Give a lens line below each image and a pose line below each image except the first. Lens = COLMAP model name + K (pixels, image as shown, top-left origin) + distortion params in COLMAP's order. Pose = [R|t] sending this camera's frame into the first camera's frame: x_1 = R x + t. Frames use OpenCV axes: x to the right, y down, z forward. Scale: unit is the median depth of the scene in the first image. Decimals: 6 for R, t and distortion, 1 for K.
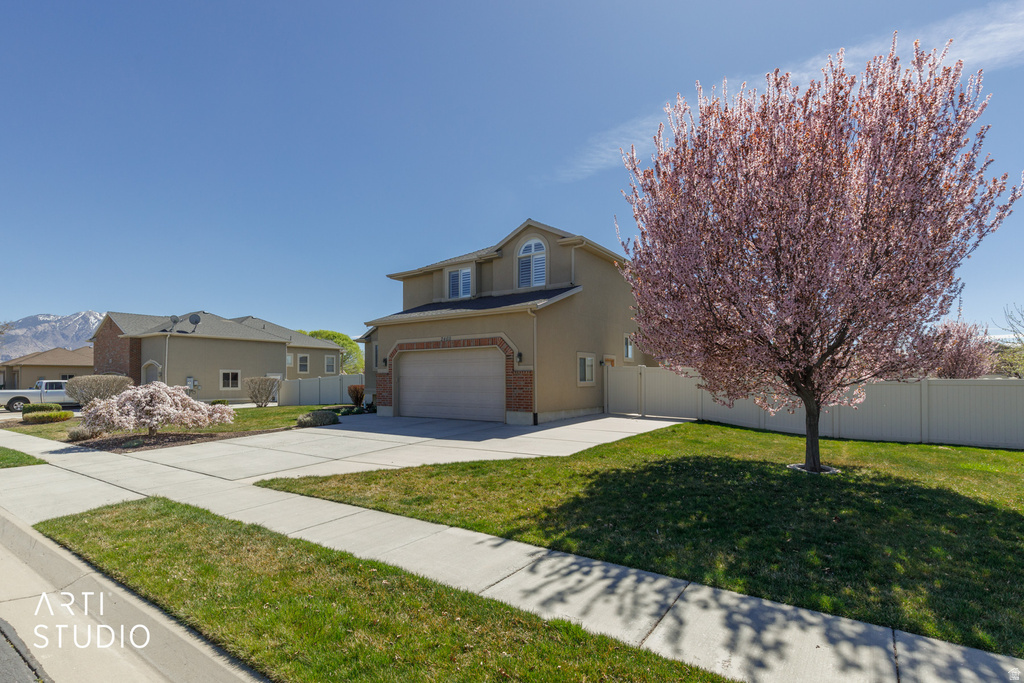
lens RADIAL K [[474.2, 0, 499.2], [0, 474.2, 380.5], [0, 0, 1]] dist [0.008351, 0.000364]
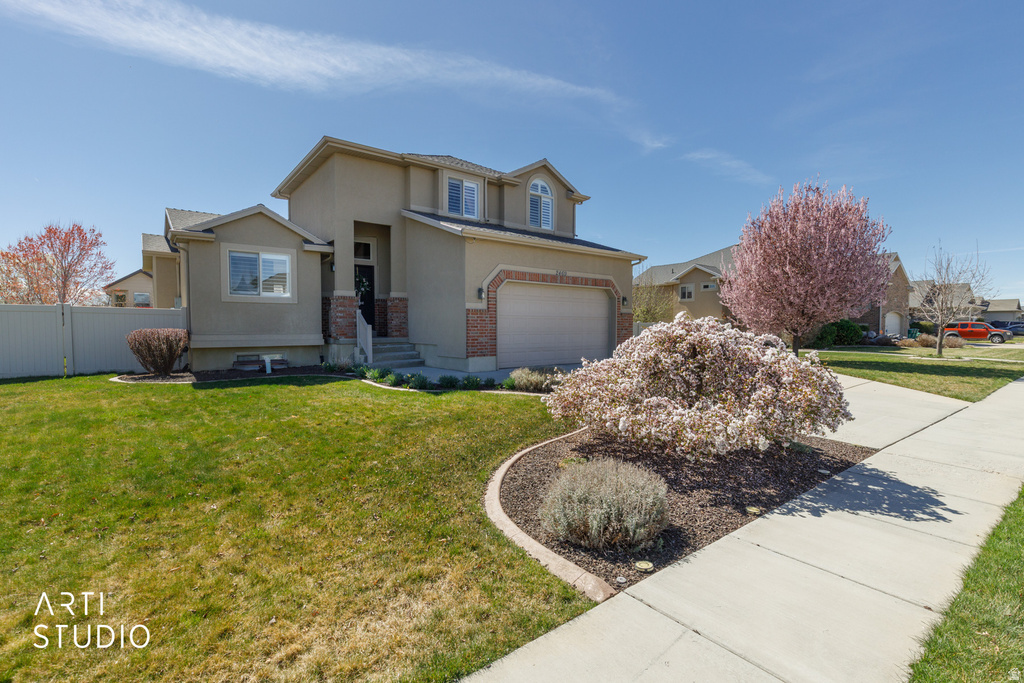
lens RADIAL K [[474.2, 0, 502.5], [0, 474.2, 339.1], [0, 0, 1]] dist [0.008351, 0.000364]
pose [[0.317665, -0.025610, 0.947857, -0.902833], [-0.004798, 0.999579, 0.028615, 0.008604], [-0.948191, -0.013638, 0.317408, 0.750820]]
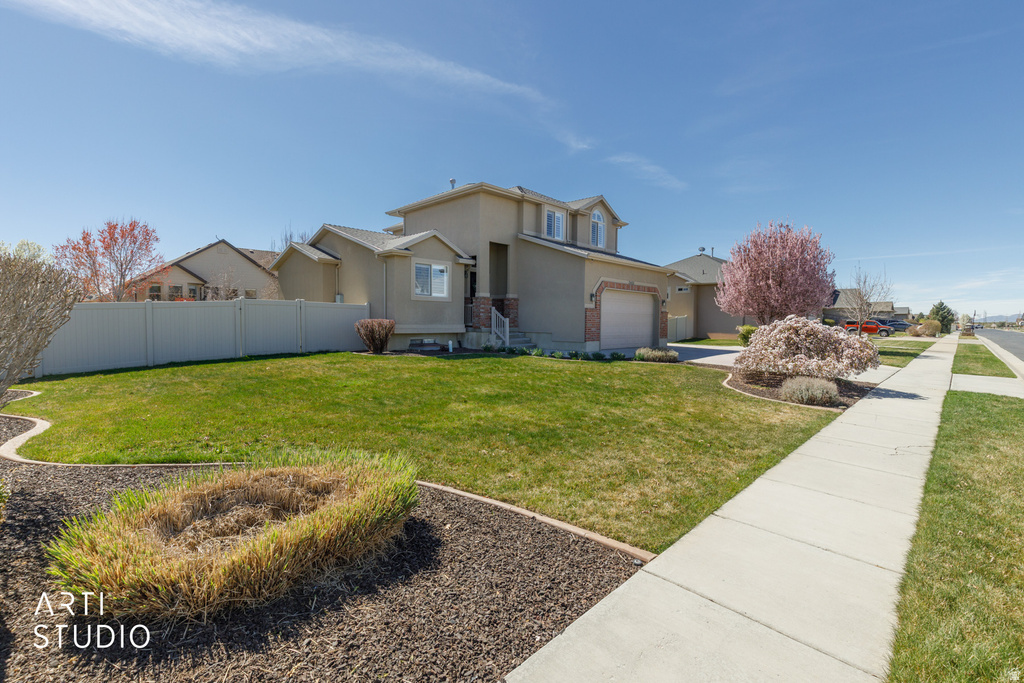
lens RADIAL K [[474.2, 0, 495.1], [0, 474.2, 323.8], [0, 0, 1]] dist [0.008351, 0.000364]
pose [[0.187012, -0.007285, 0.982331, -1.280709], [-0.016372, 0.999811, 0.010532, 0.010447], [-0.982221, -0.018052, 0.186858, 1.020450]]
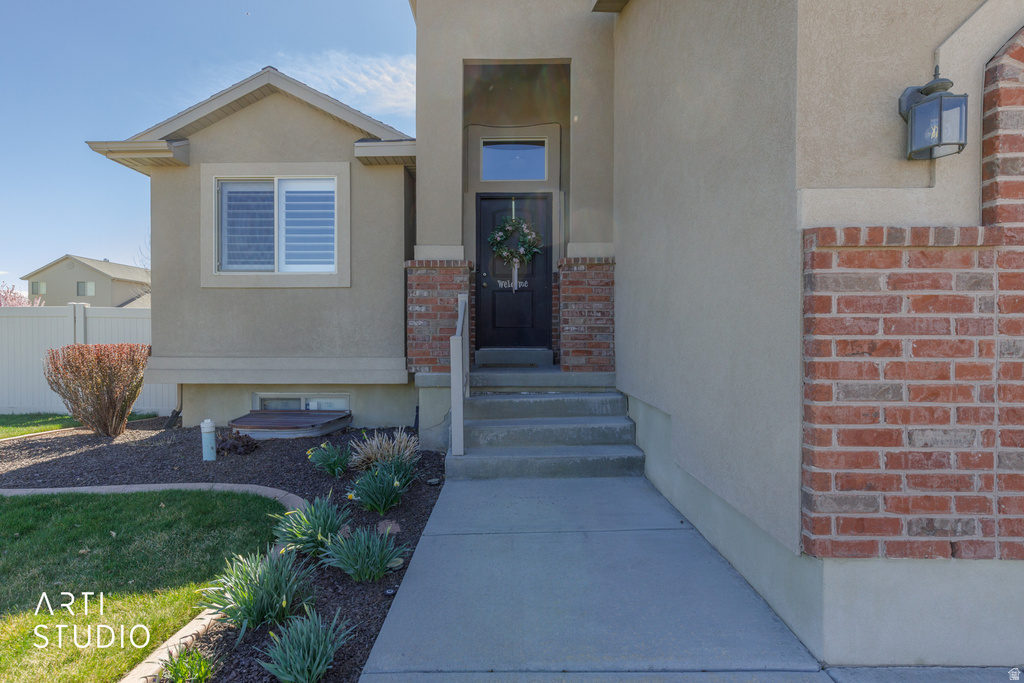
lens RADIAL K [[474.2, 0, 508.7], [0, 474.2, 340.0], [0, 0, 1]] dist [0.008351, 0.000364]
pose [[0.832780, -0.004853, 0.553583, -0.373638], [-0.002277, 0.999923, 0.012191, 0.007472], [-0.553599, -0.011412, 0.832705, 0.970196]]
